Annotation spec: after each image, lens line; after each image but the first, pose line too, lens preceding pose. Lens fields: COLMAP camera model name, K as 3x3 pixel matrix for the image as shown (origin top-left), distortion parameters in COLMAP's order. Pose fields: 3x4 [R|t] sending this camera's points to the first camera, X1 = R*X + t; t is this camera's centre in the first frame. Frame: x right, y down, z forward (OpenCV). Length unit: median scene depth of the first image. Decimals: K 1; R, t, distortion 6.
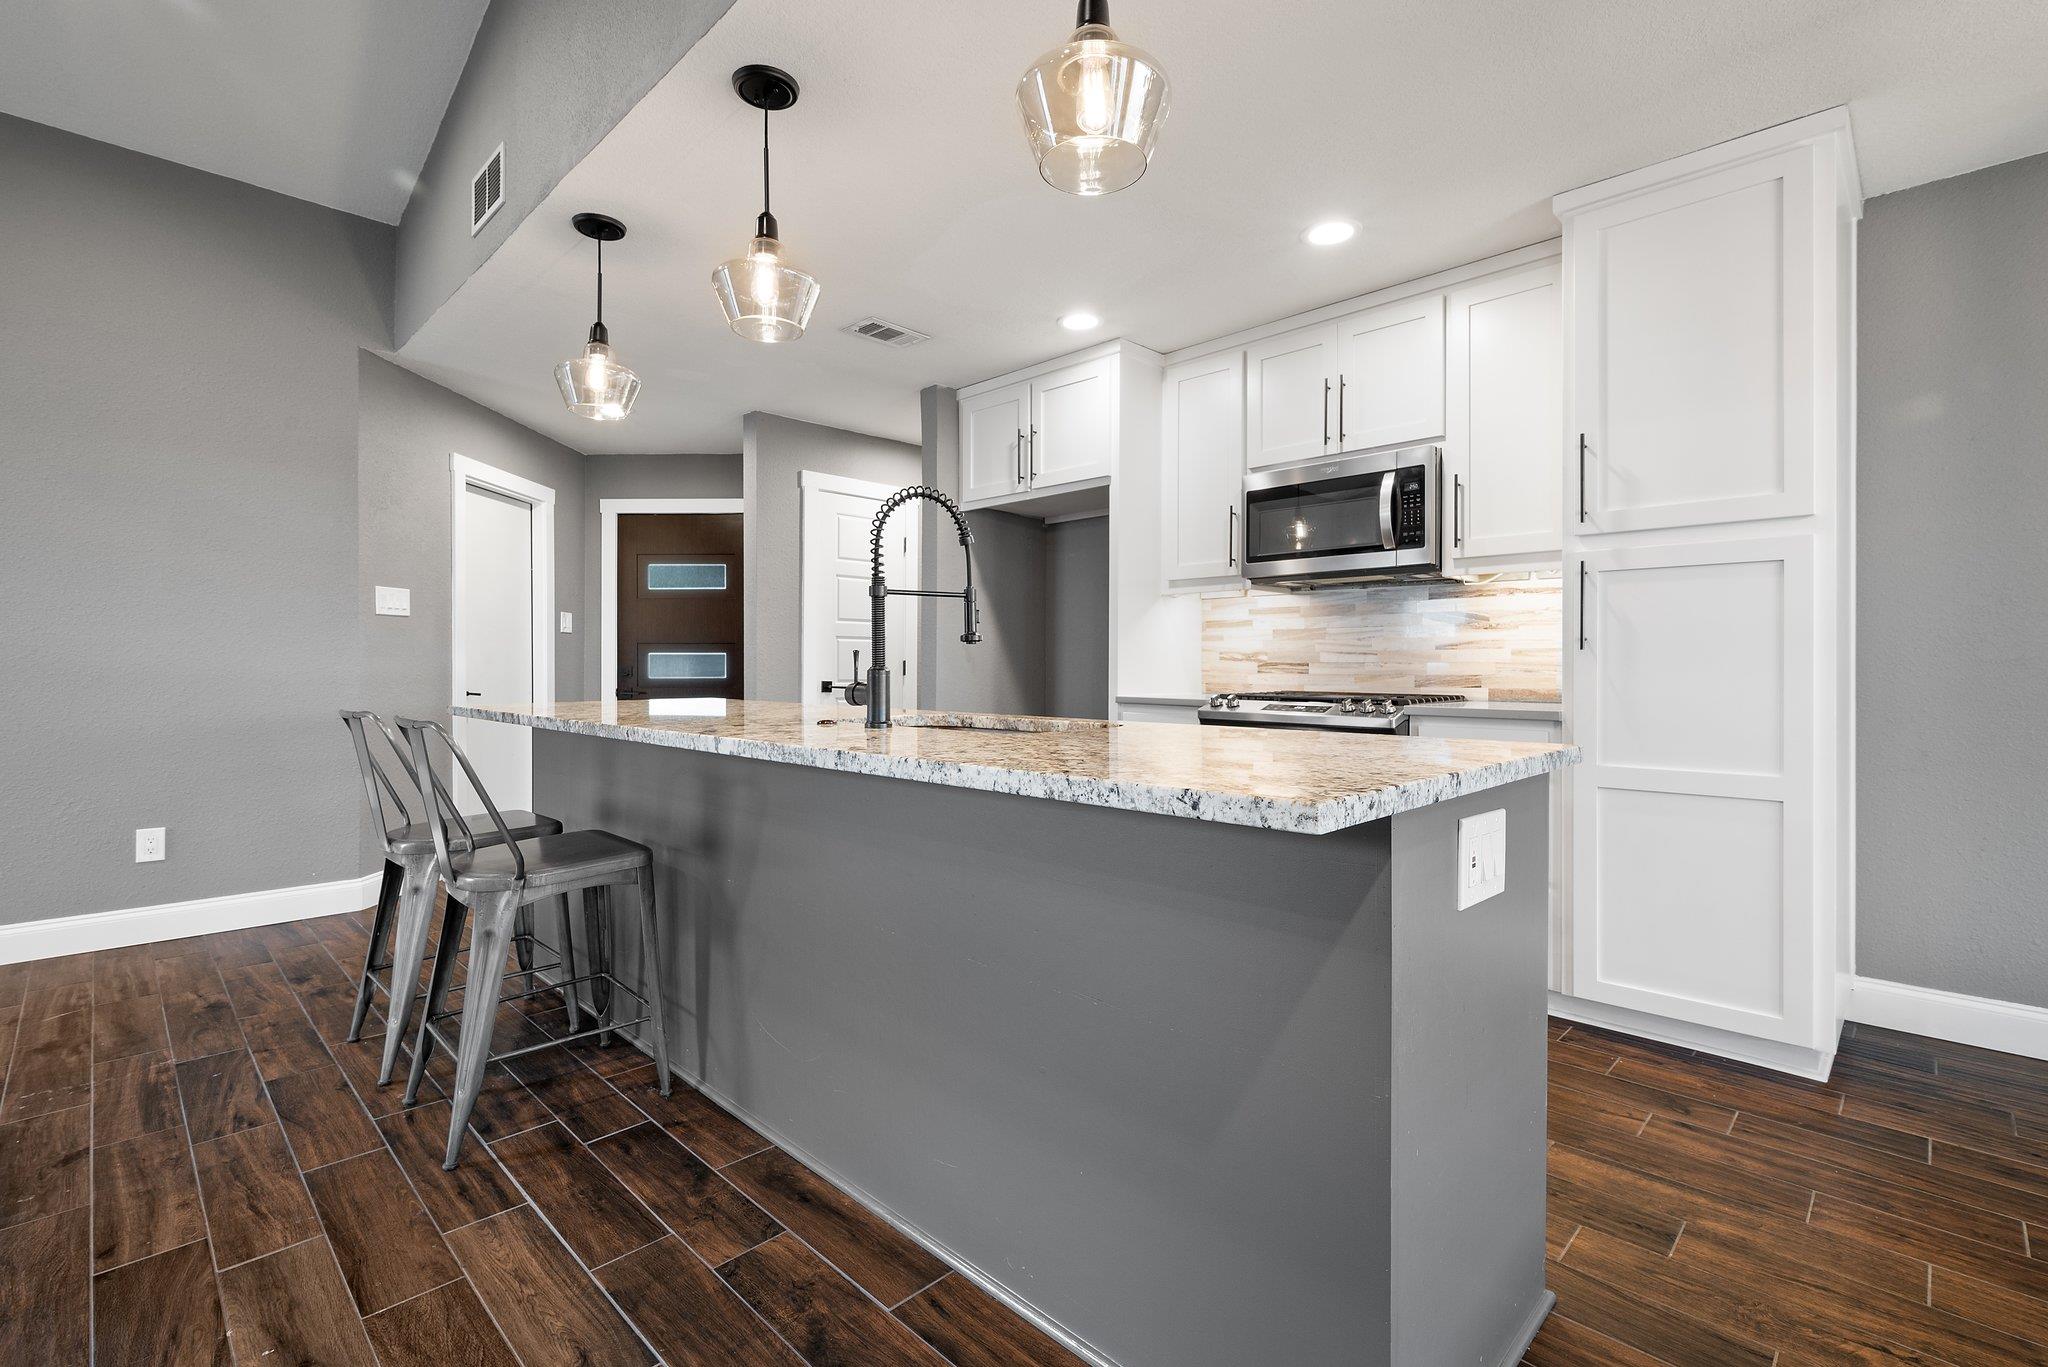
lens RADIAL K [[923.9, 0, 1035.2], [0, 923.9, 664.8], [0, 0, 1]] dist [0.001257, 0.000714]
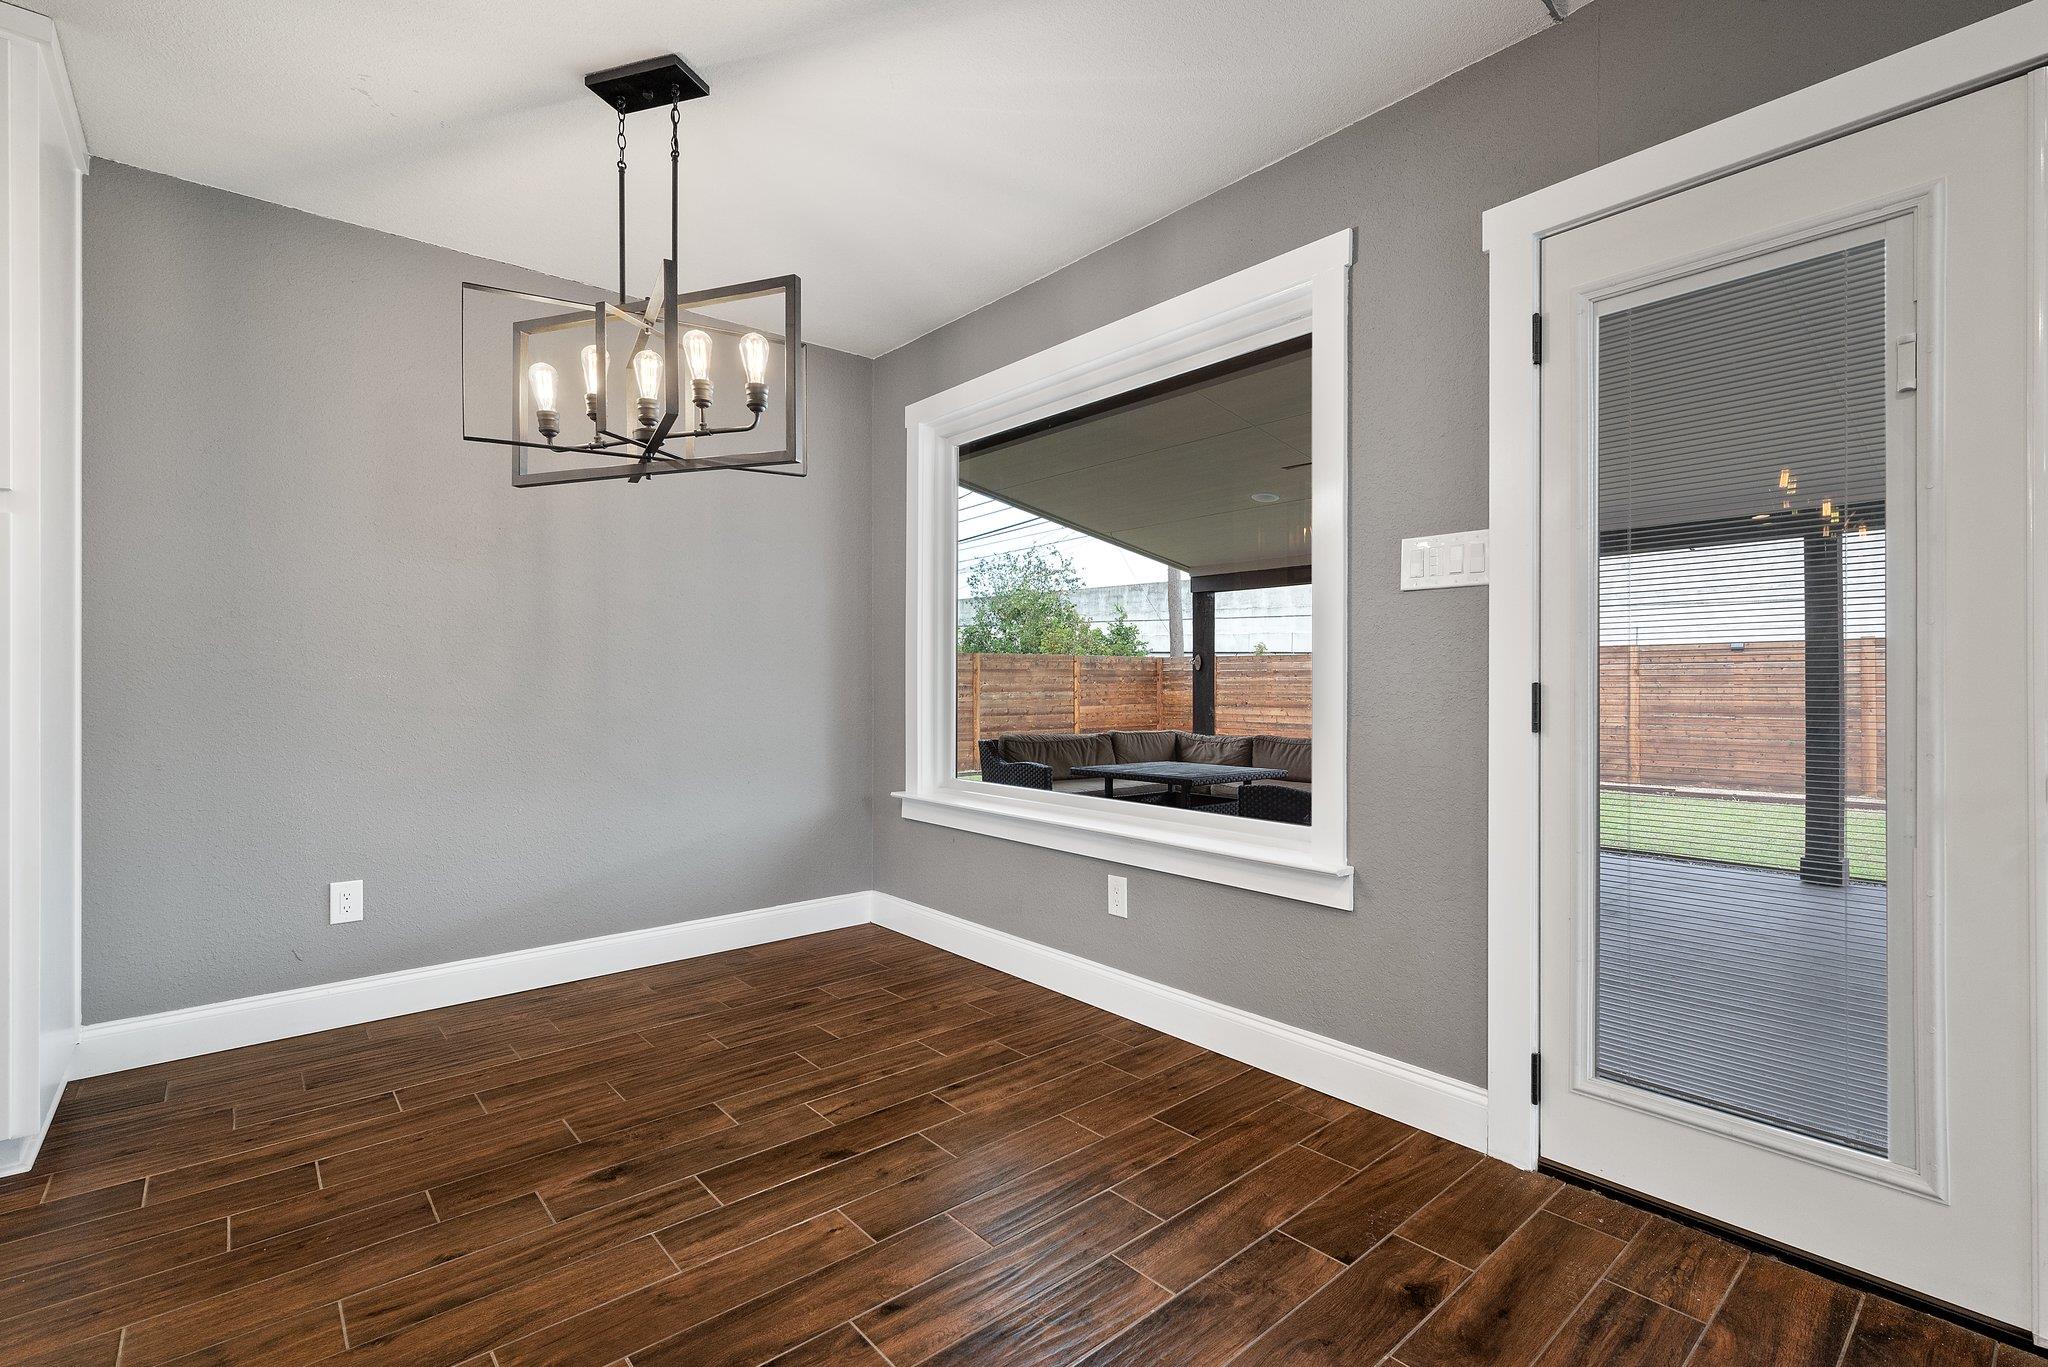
lens RADIAL K [[923.9, 0, 1023.8], [0, 923.9, 682.2], [0, 0, 1]] dist [0.001257, 0.000714]
pose [[0.087106, 0.002285, 0.996196, 0.081801], [0.003960, 0.999989, -0.002640, 0.012671], [-0.996191, 0.004175, 0.087096, 0.024678]]
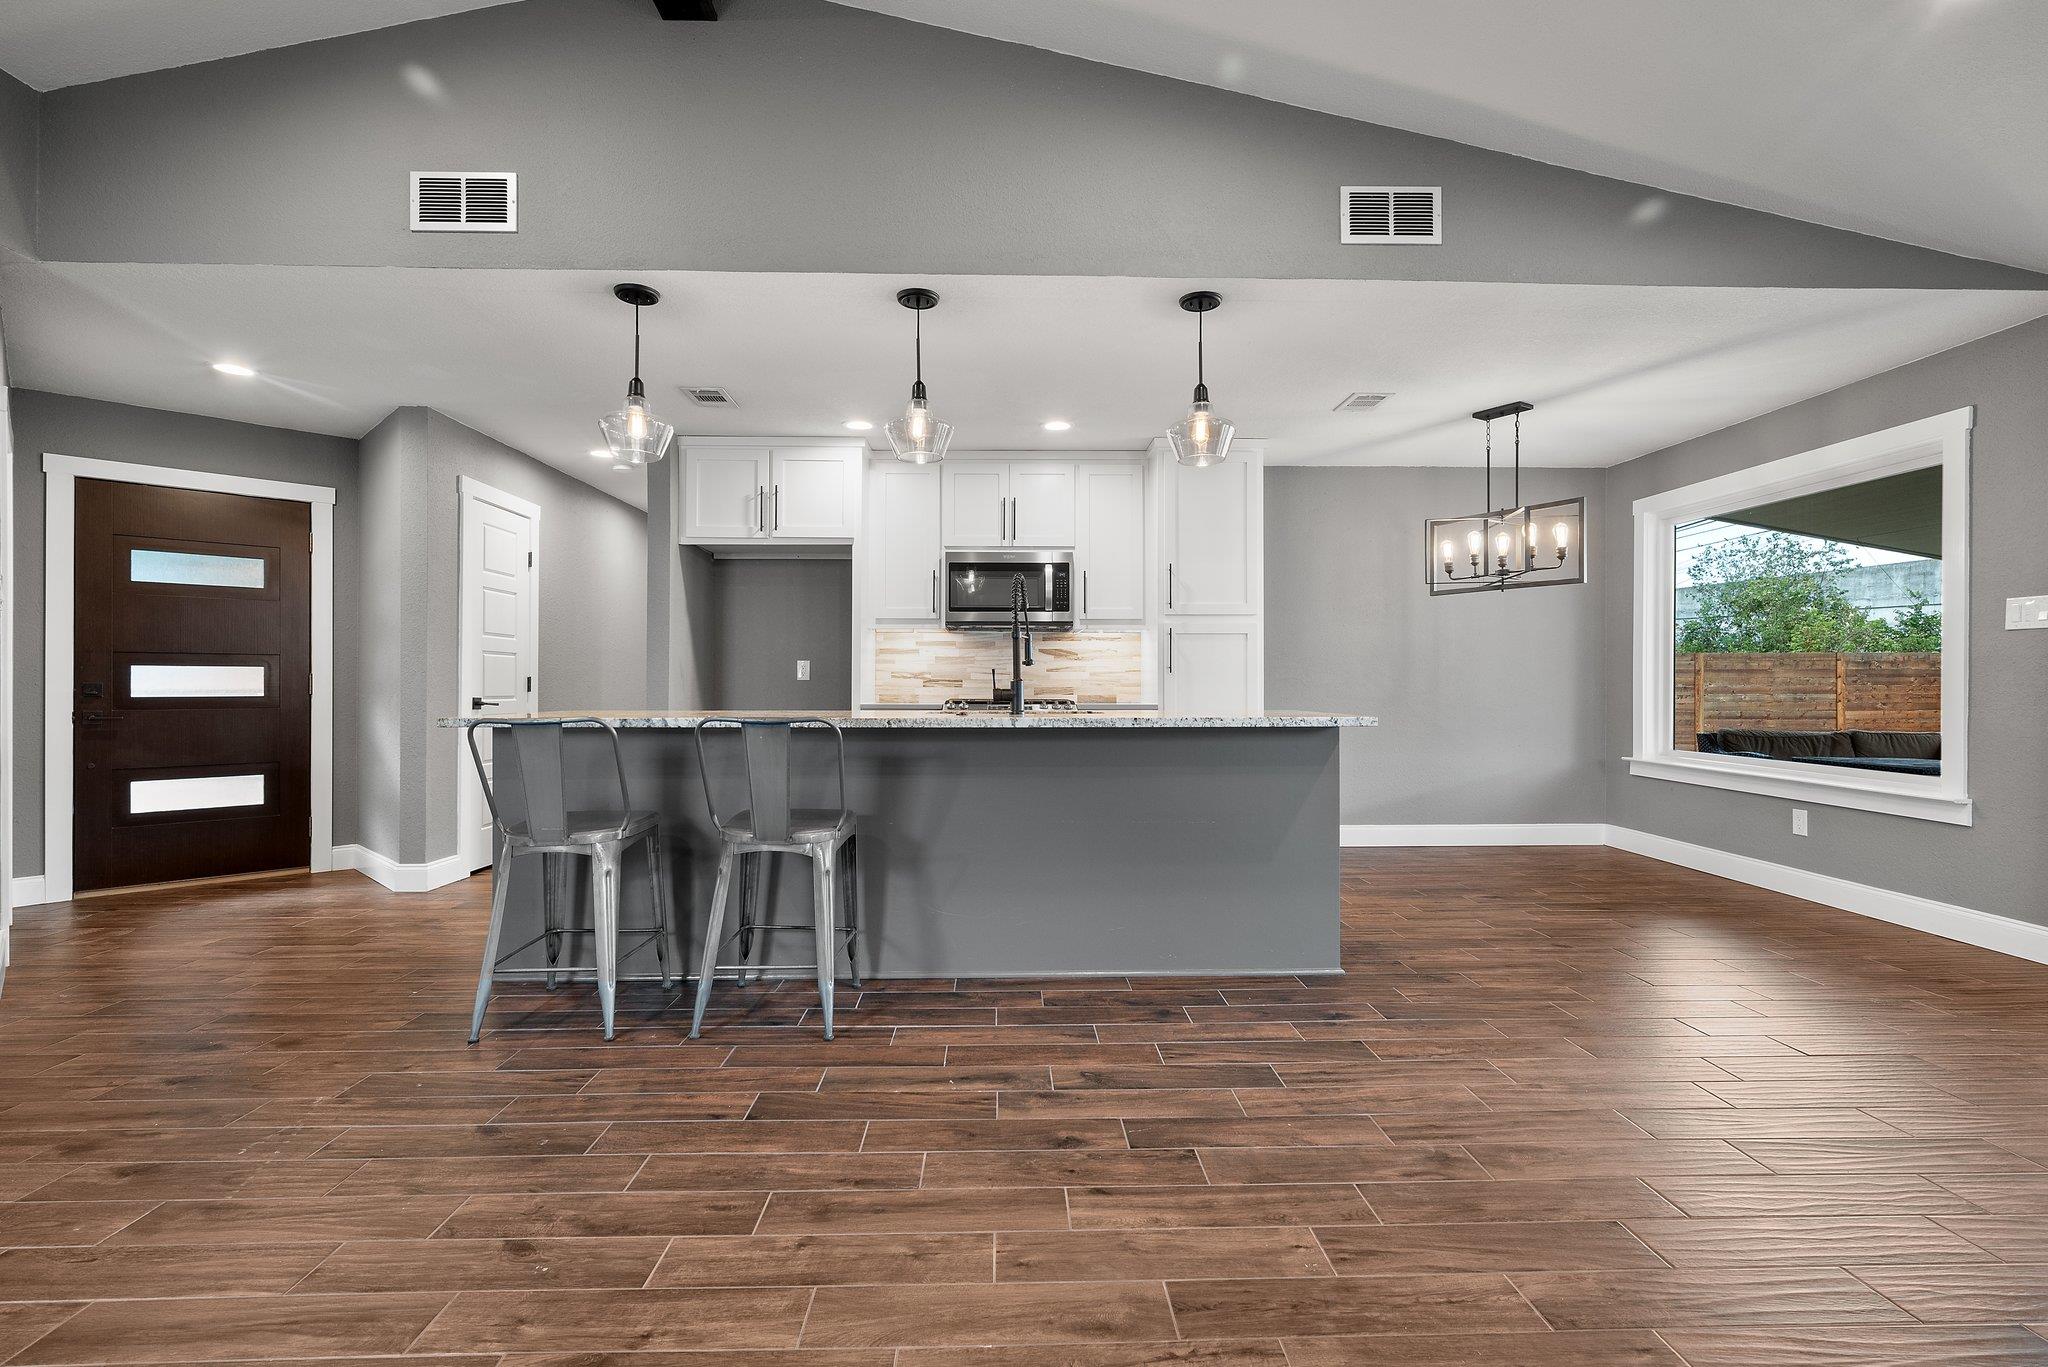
lens RADIAL K [[923.9, 0, 1030.5], [0, 923.9, 681.1], [0, 0, 1]] dist [0.001257, 0.000714]
pose [[0.694400, 0.003443, 0.719581, -0.992718], [0.000866, 0.999984, -0.005621, 0.011688], [-0.719589, 0.004526, 0.694386, -0.147446]]
